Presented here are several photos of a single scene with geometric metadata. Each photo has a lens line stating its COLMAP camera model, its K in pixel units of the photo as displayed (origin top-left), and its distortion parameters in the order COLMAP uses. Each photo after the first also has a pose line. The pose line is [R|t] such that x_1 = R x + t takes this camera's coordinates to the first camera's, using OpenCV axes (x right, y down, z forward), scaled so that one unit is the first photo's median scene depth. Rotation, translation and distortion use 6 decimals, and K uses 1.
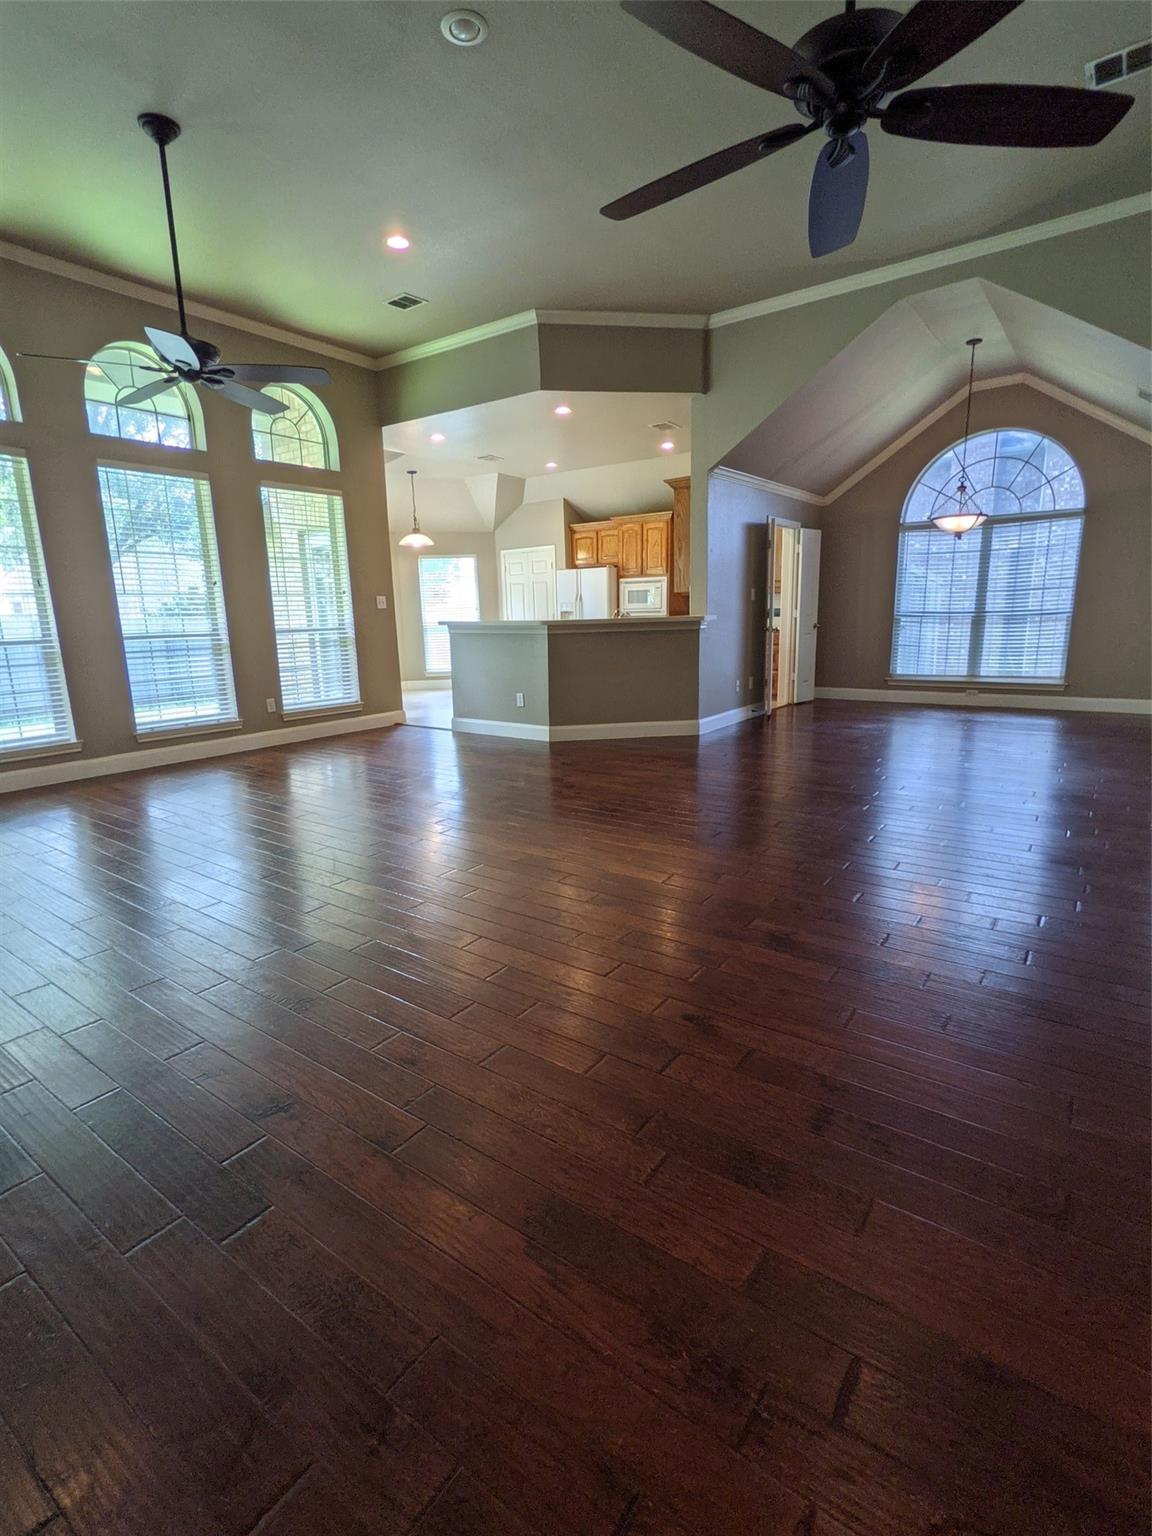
lens RADIAL K [[742.9, 0, 572.3], [0, 742.9, 770.2], [0, 0, 1]] dist [-0.001062, 0.001169]
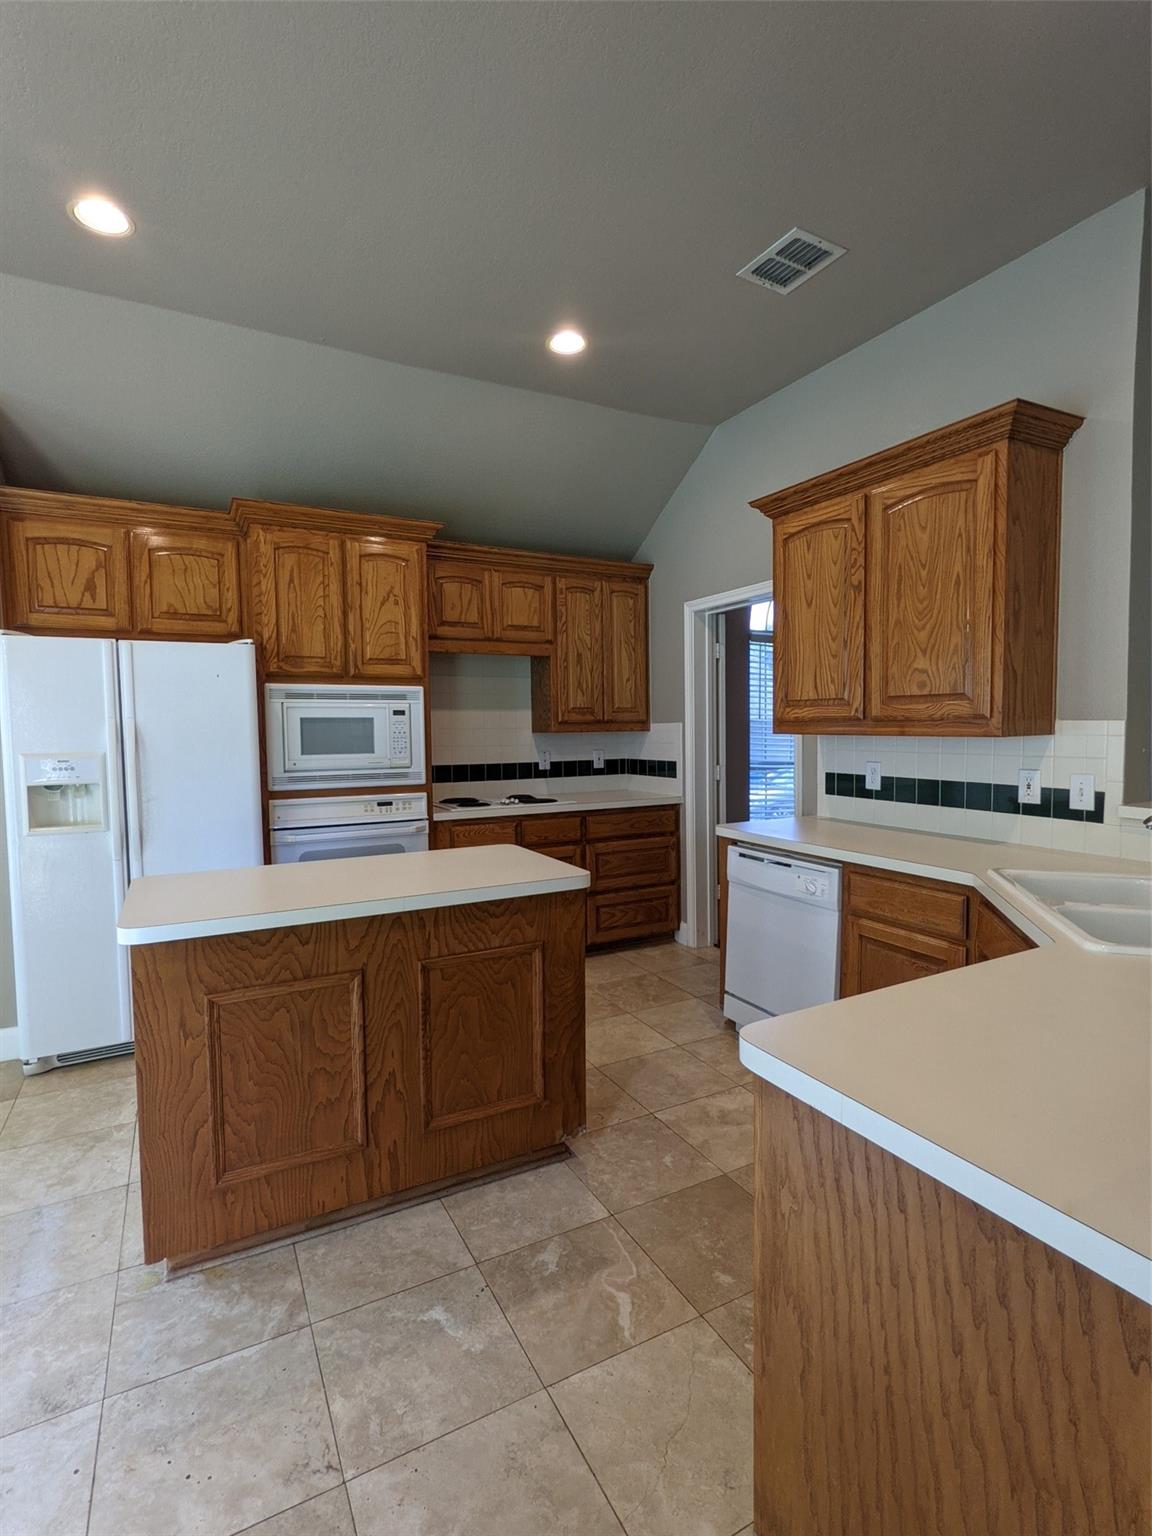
lens RADIAL K [[742.9, 0, 572.3], [0, 742.9, 770.2], [0, 0, 1]] dist [-0.001062, 0.001169]
pose [[0.431353, -0.030320, 0.901674, -0.178329], [0.196989, 0.978485, -0.061336, -0.172144], [-0.880415, 0.204077, 0.428045, 0.745677]]
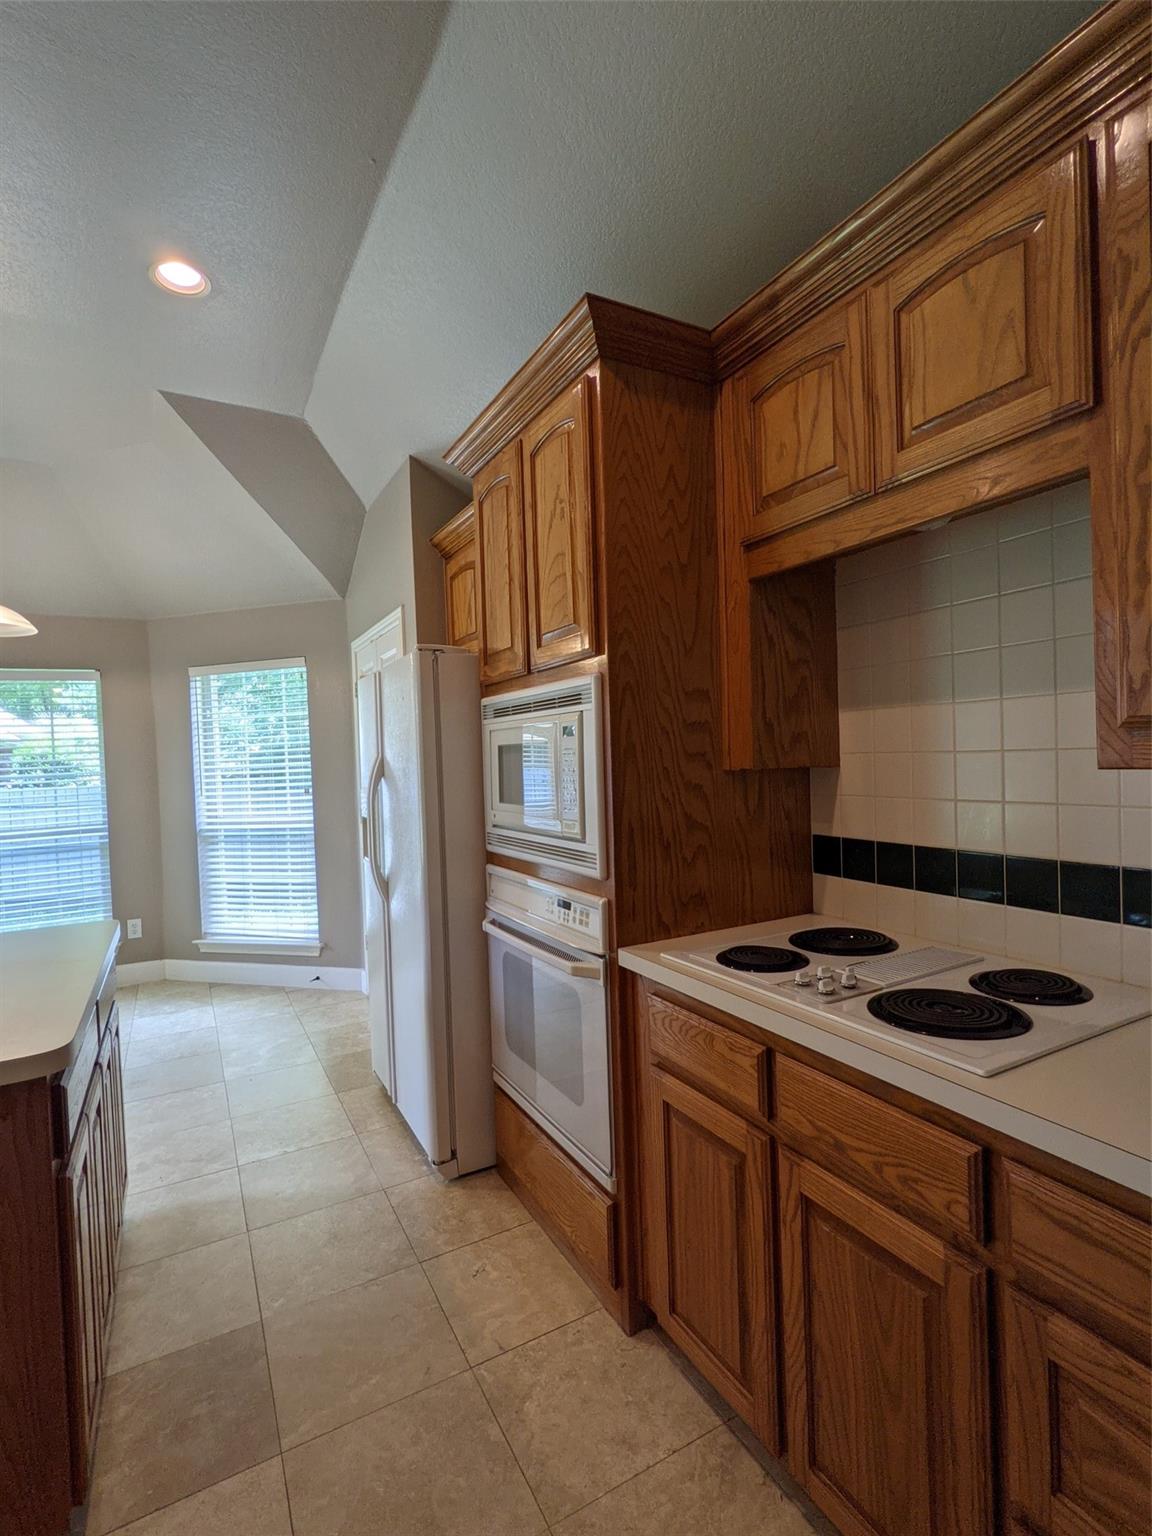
lens RADIAL K [[742.9, 0, 572.3], [0, 742.9, 770.2], [0, 0, 1]] dist [-0.001062, 0.001169]
pose [[0.902967, 0.001209, -0.429709, 0.191252], [-0.083900, 0.981246, -0.173542, -0.197069], [0.421441, 0.192755, 0.886134, 0.809104]]
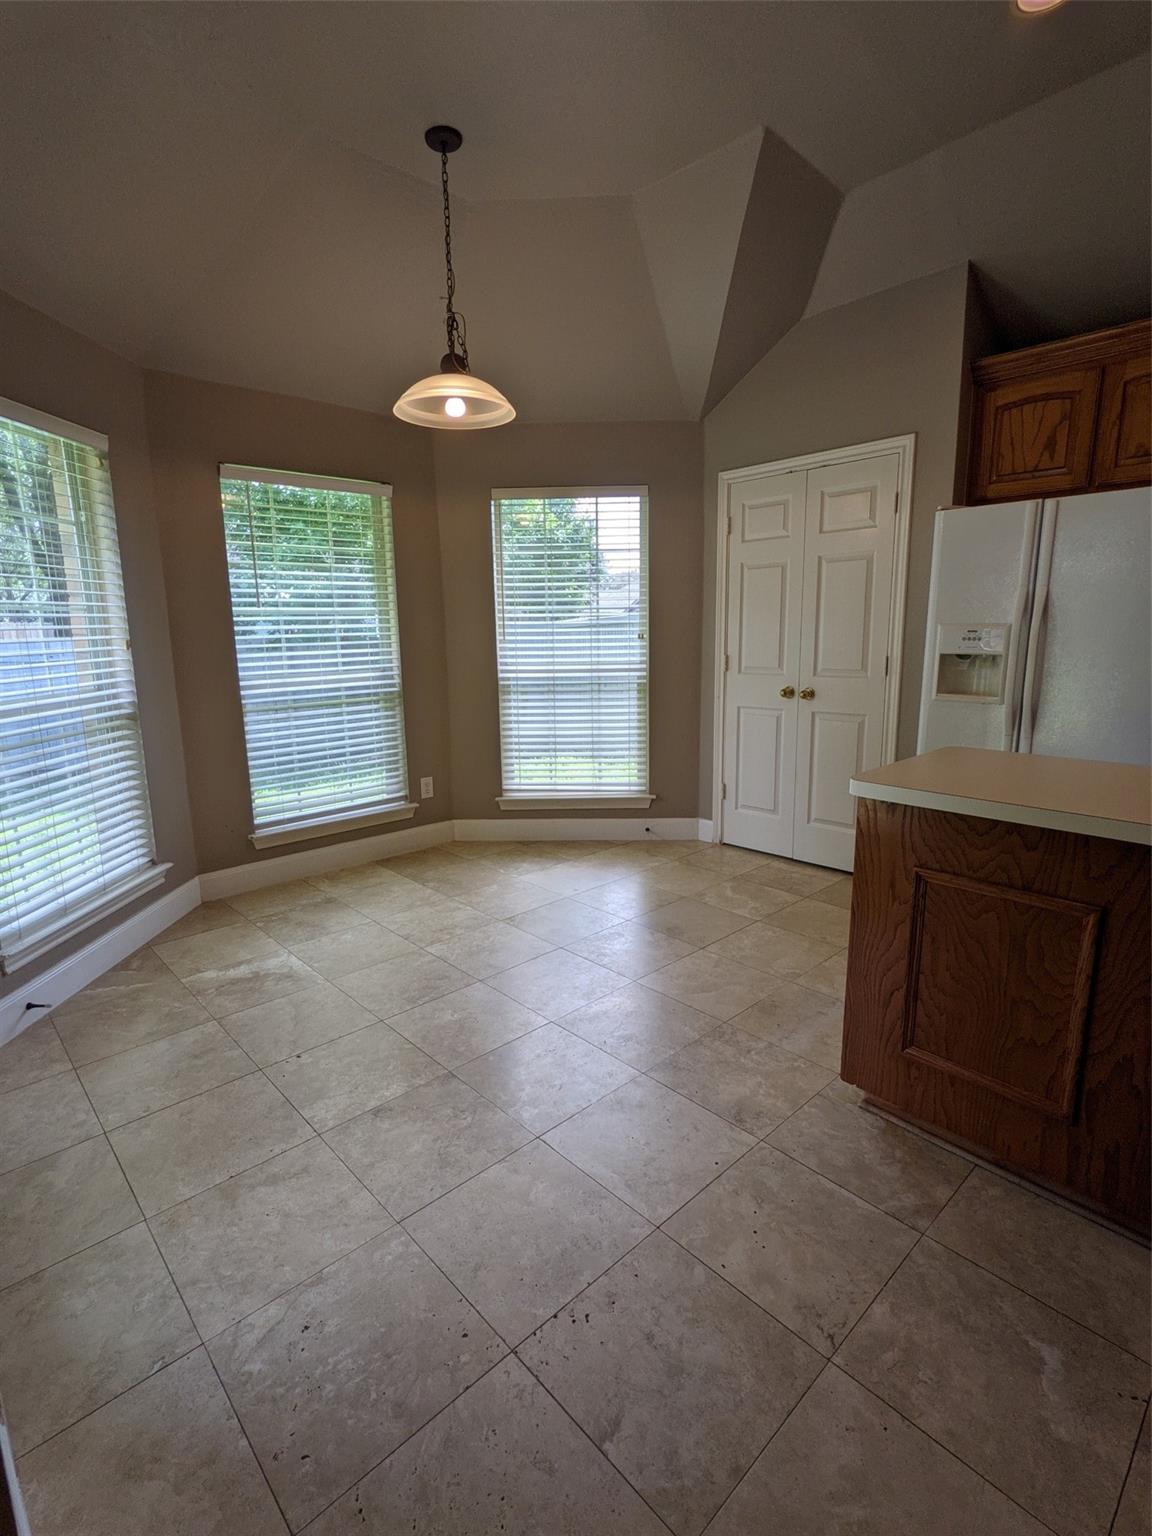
lens RADIAL K [[742.9, 0, 572.3], [0, 742.9, 770.2], [0, 0, 1]] dist [-0.001062, 0.001169]
pose [[0.982224, 0.049413, -0.181094, -0.105660], [-0.054222, 0.998293, -0.021700, -0.161927], [0.179712, 0.031133, 0.983226, 0.724553]]
